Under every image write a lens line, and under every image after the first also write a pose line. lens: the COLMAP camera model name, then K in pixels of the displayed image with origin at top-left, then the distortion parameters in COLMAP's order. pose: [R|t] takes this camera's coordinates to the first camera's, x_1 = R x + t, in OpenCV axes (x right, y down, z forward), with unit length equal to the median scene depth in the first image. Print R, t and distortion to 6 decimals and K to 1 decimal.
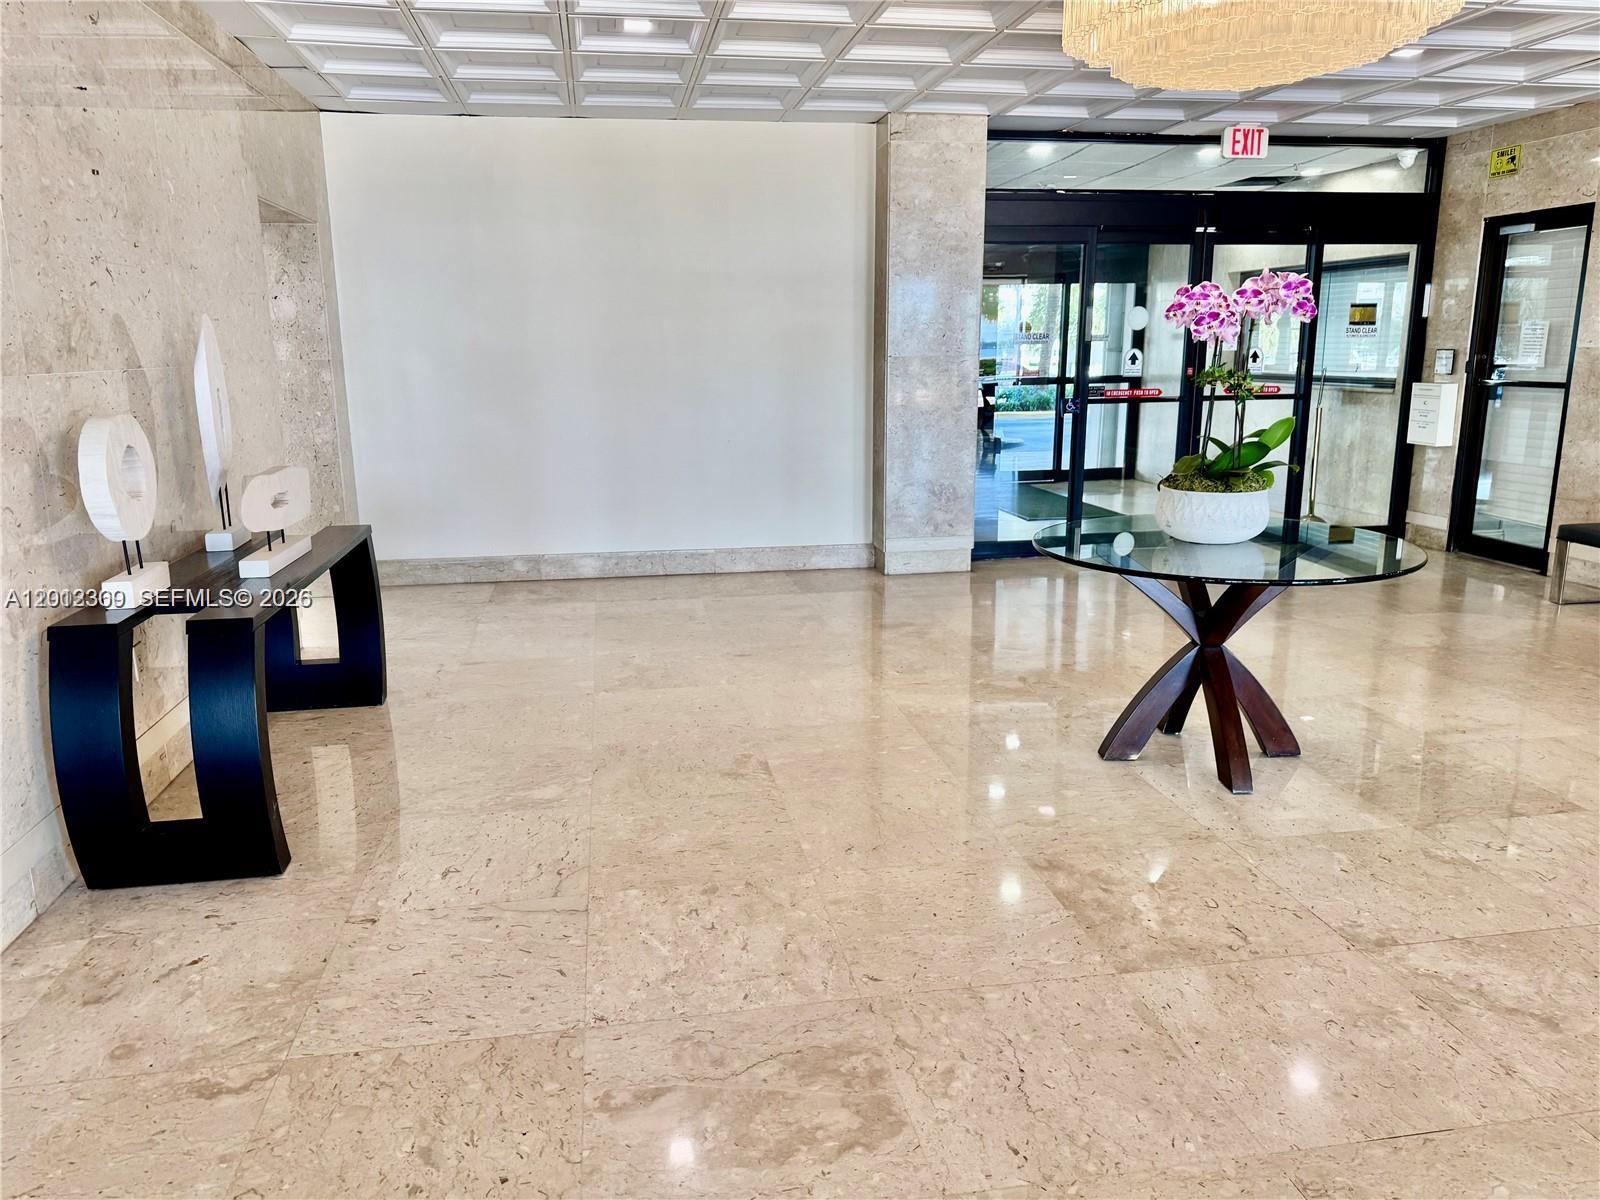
lens RADIAL K [[1126.7, 0, 800.0], [0, 1126.7, 600.0], [0, 0, 1]] dist [0.002148, -0.026268]
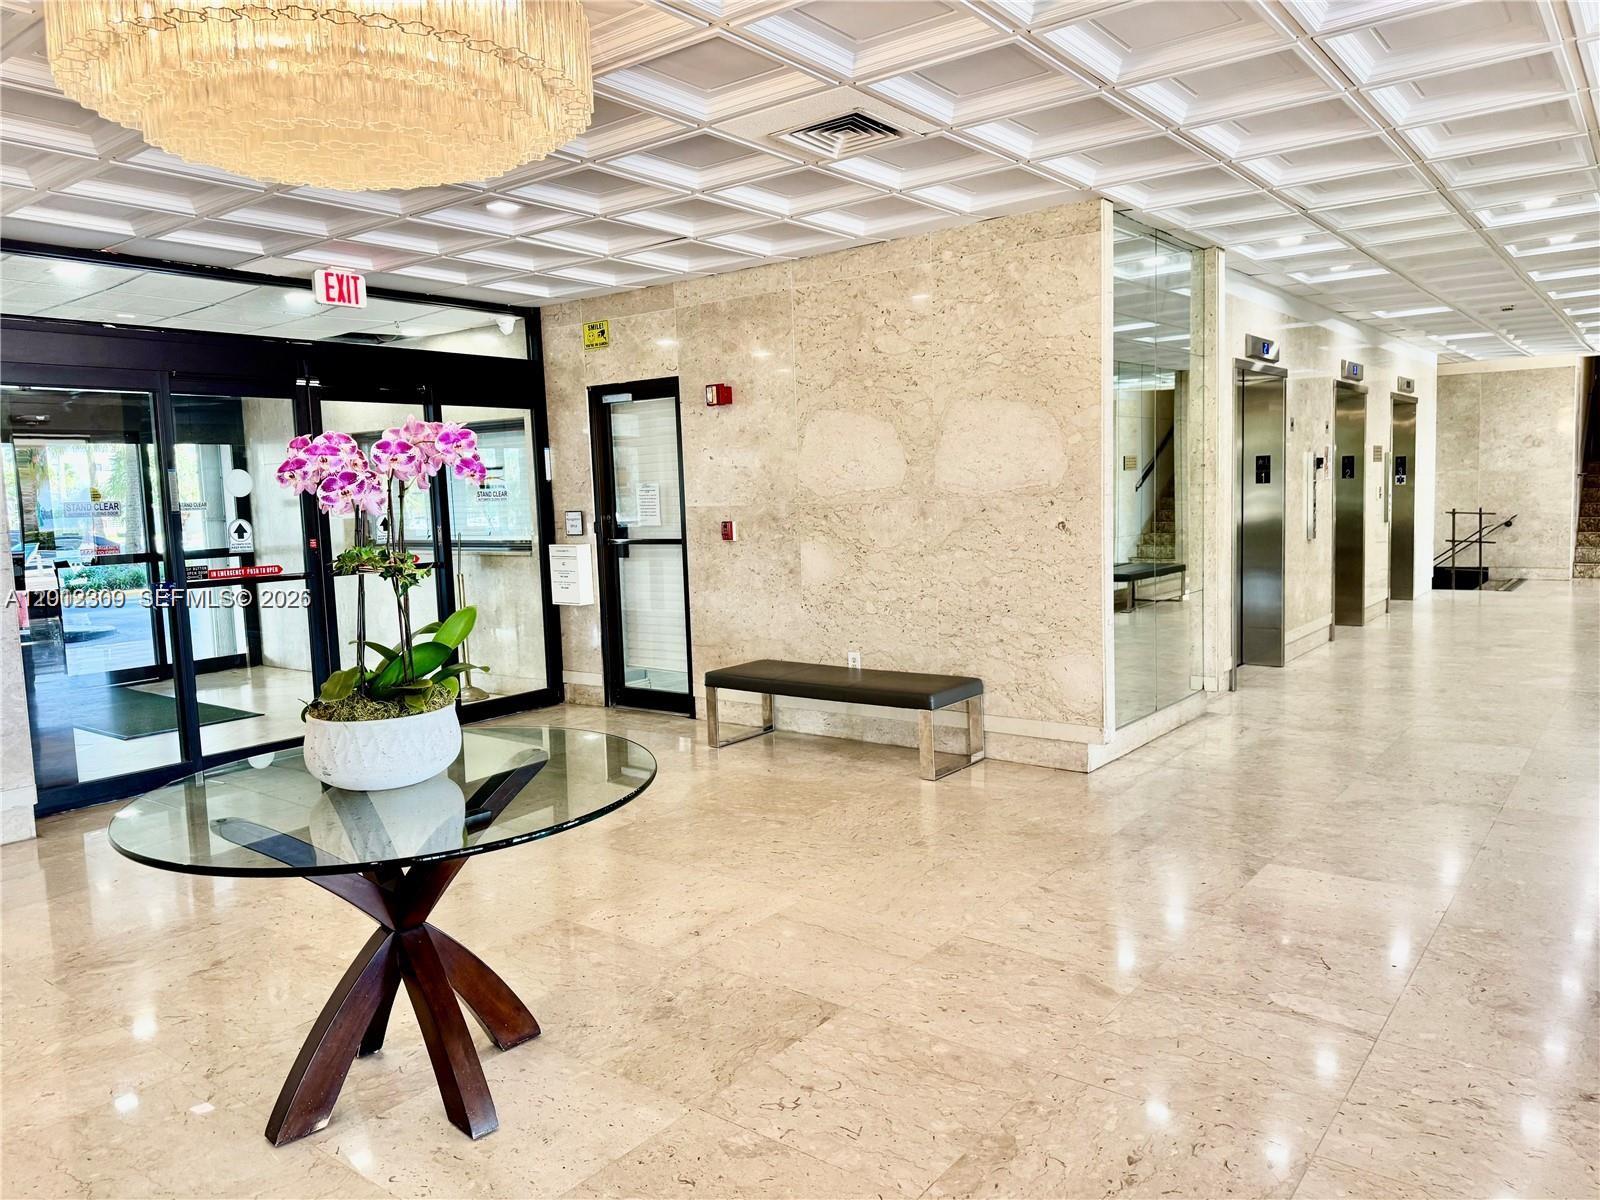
lens RADIAL K [[1108.4, 0, 793.2], [0, 1108.4, 618.9], [0, 0, 1]] dist [0.121168, -0.200171]
pose [[0.741638, -0.088271, 0.664967, 0.043592], [0.170672, 0.983512, -0.059794, -0.034097], [-0.648725, 0.157836, 0.744476, 0.139527]]
